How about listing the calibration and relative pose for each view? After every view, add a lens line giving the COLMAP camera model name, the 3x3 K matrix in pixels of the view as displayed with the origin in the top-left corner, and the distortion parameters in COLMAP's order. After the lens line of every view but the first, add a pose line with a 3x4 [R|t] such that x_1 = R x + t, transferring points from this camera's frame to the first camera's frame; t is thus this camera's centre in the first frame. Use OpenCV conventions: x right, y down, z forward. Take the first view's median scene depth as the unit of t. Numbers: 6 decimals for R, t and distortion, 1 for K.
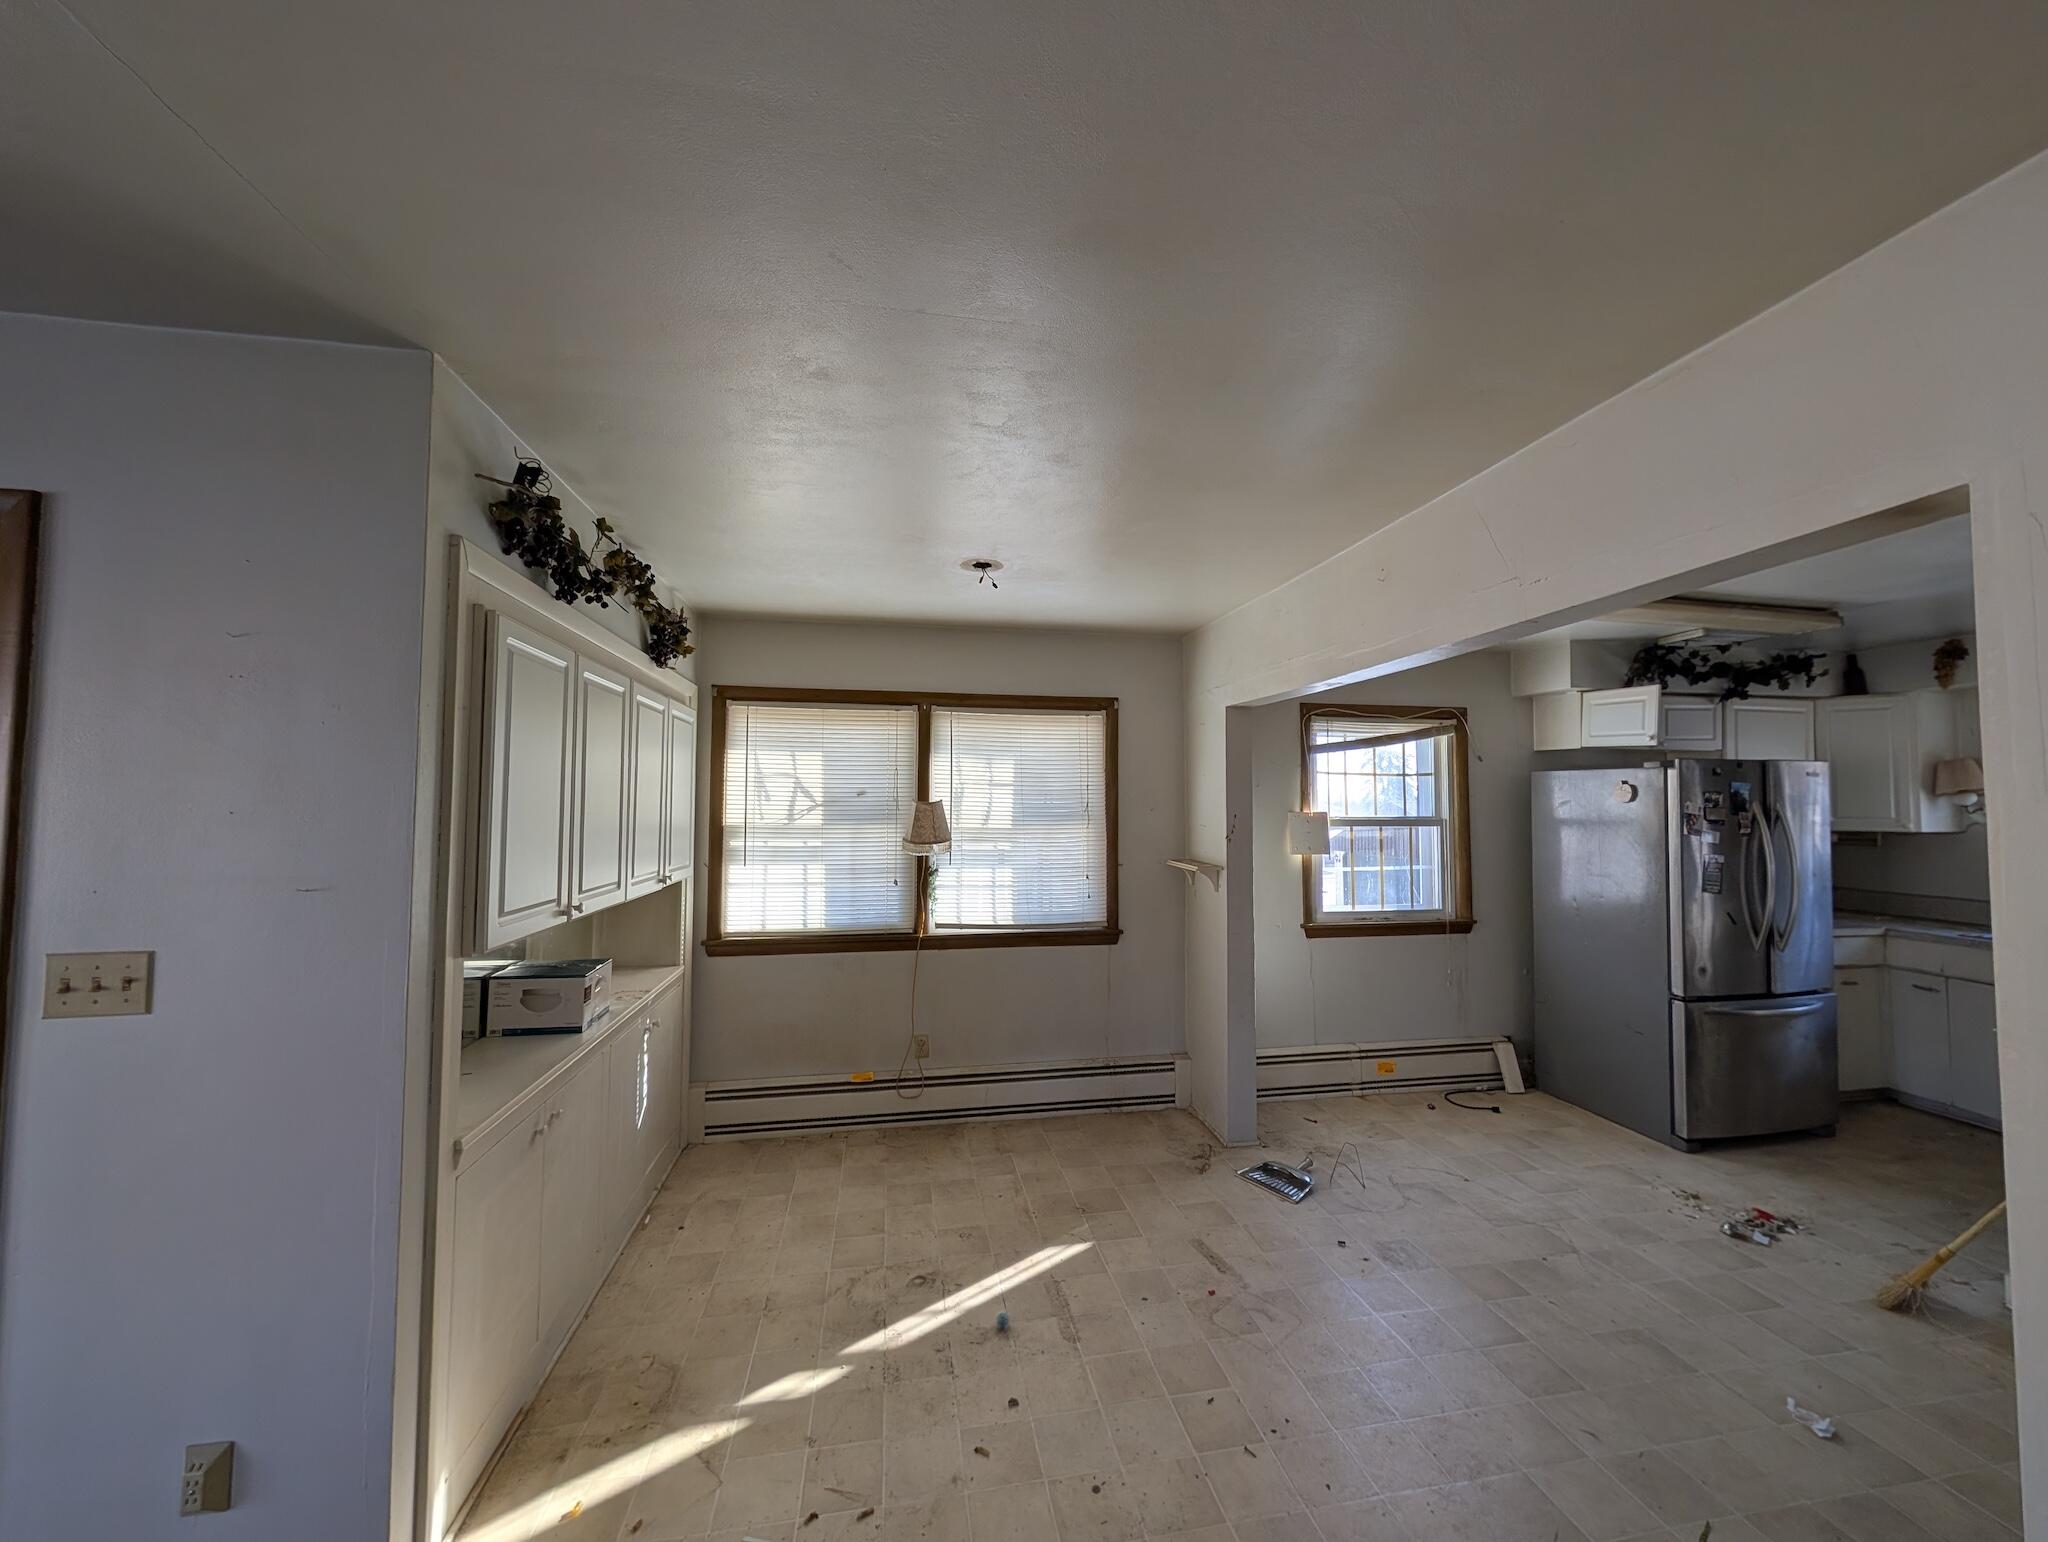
lens RADIAL K [[786.2, 0, 1026.7], [0, 786.2, 773.3], [0, 0, 1]] dist [-0.007331, 0.000148]
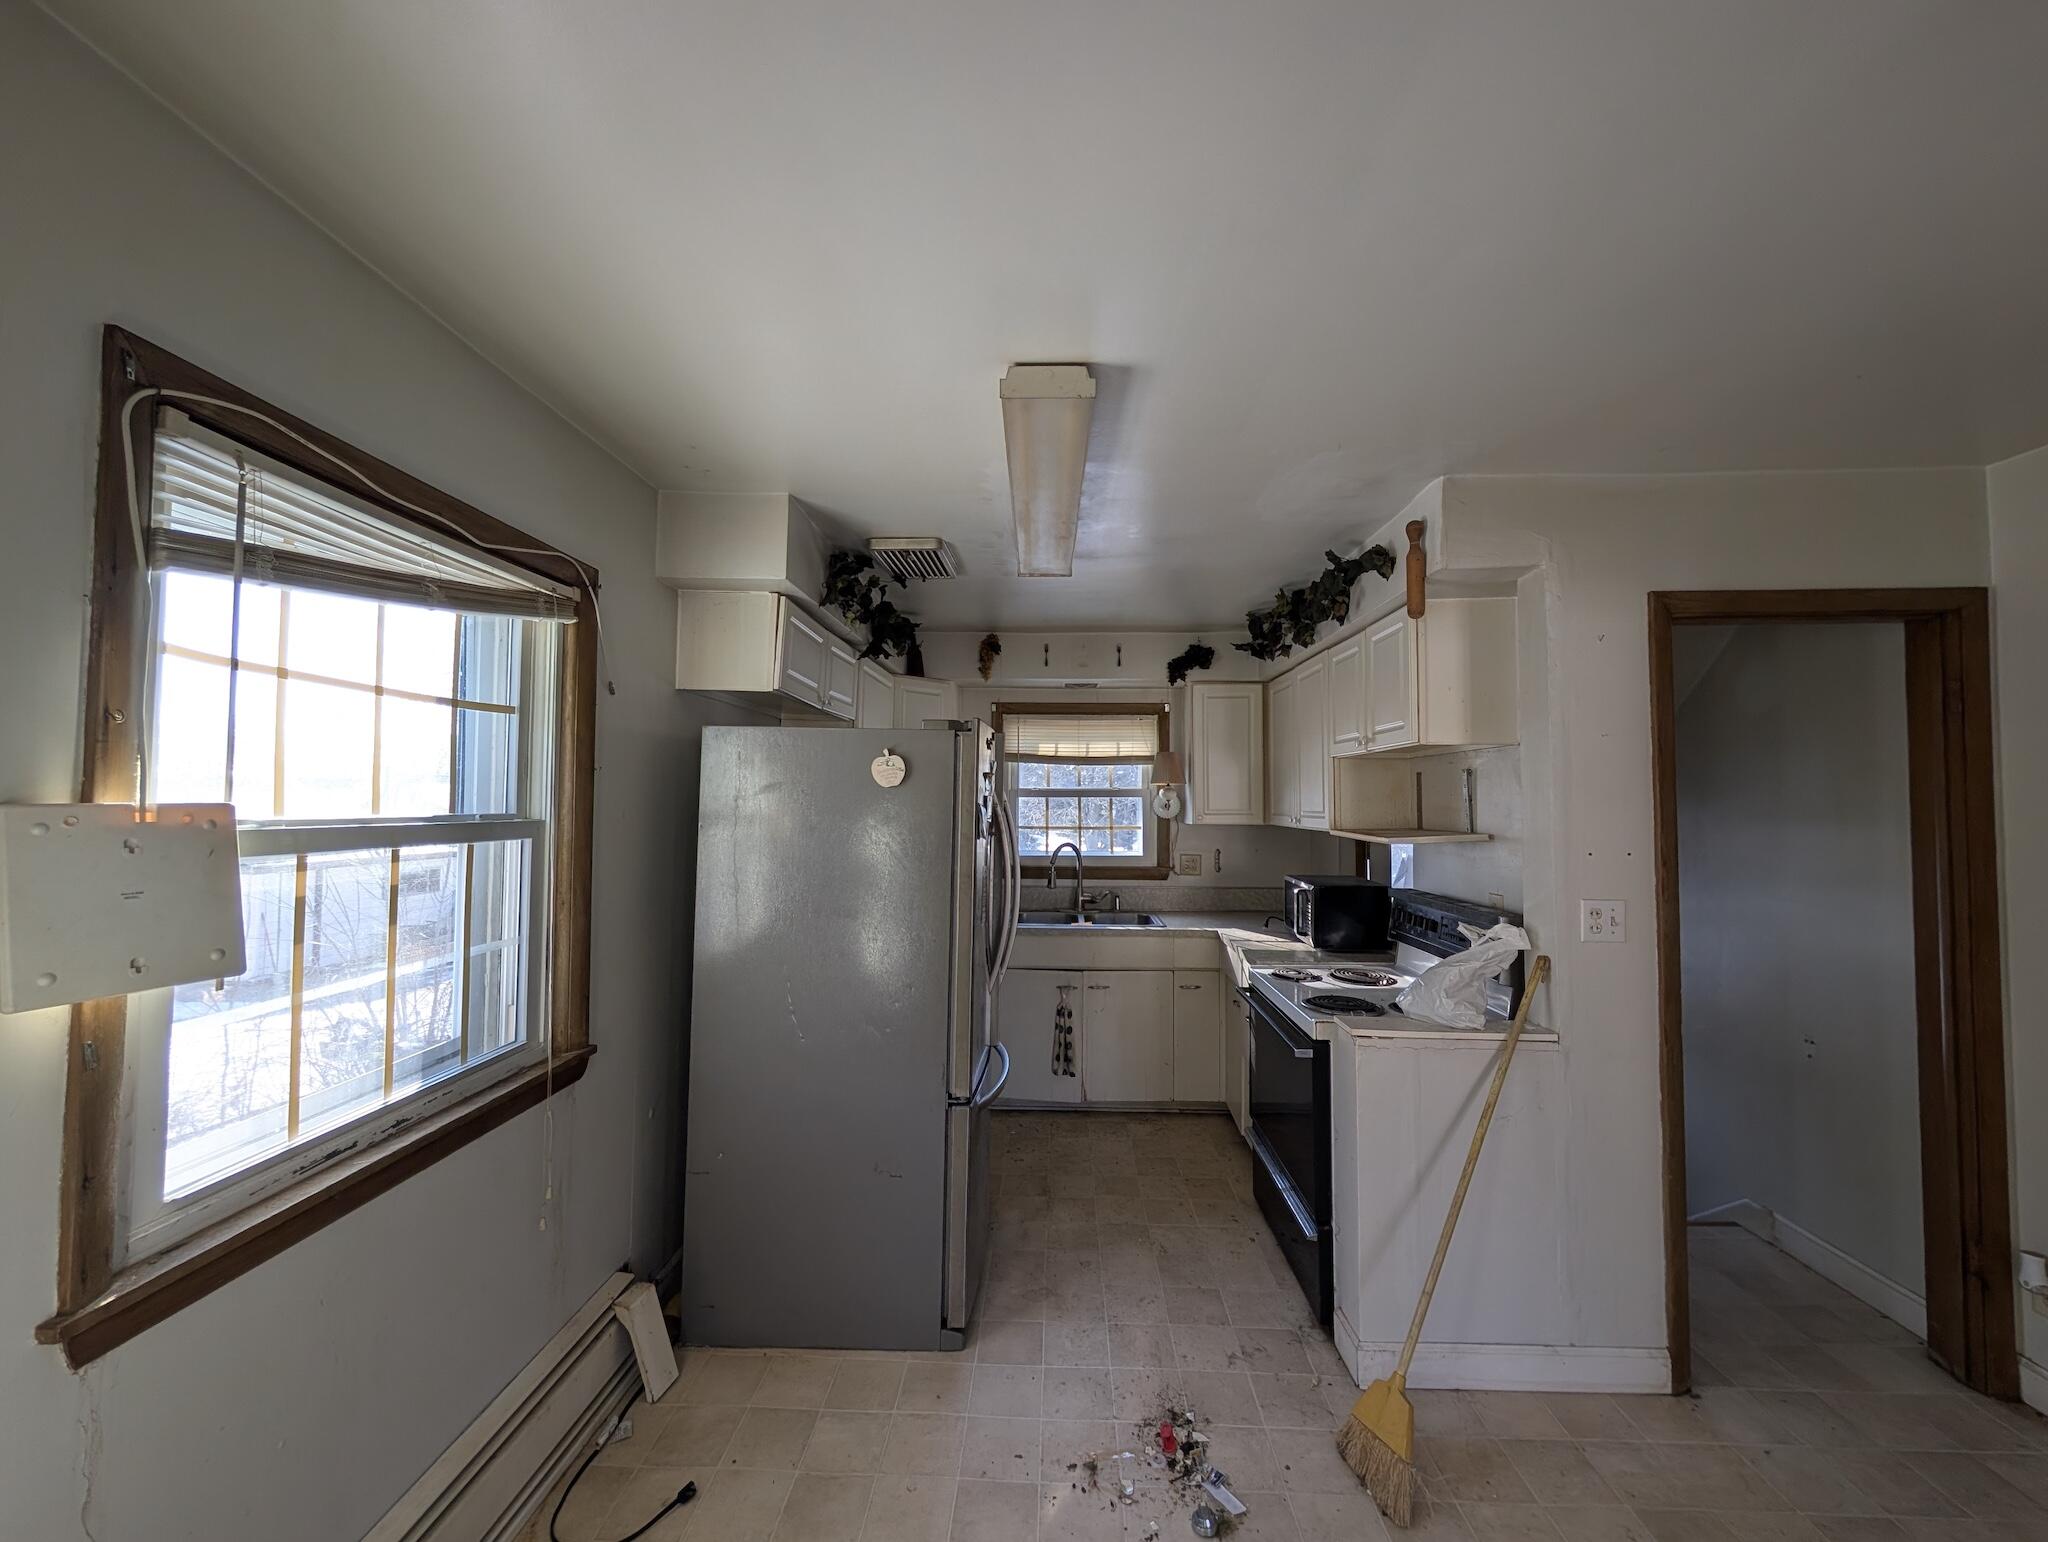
lens RADIAL K [[786.2, 0, 1025.1], [0, 786.2, 774.7], [0, 0, 1]] dist [-0.007331, 0.000148]
pose [[0.223766, 0.033257, 0.974075, 0.190806], [-0.045734, 0.998675, -0.023591, 0.033459], [-0.973569, -0.039270, 0.224990, 0.677610]]
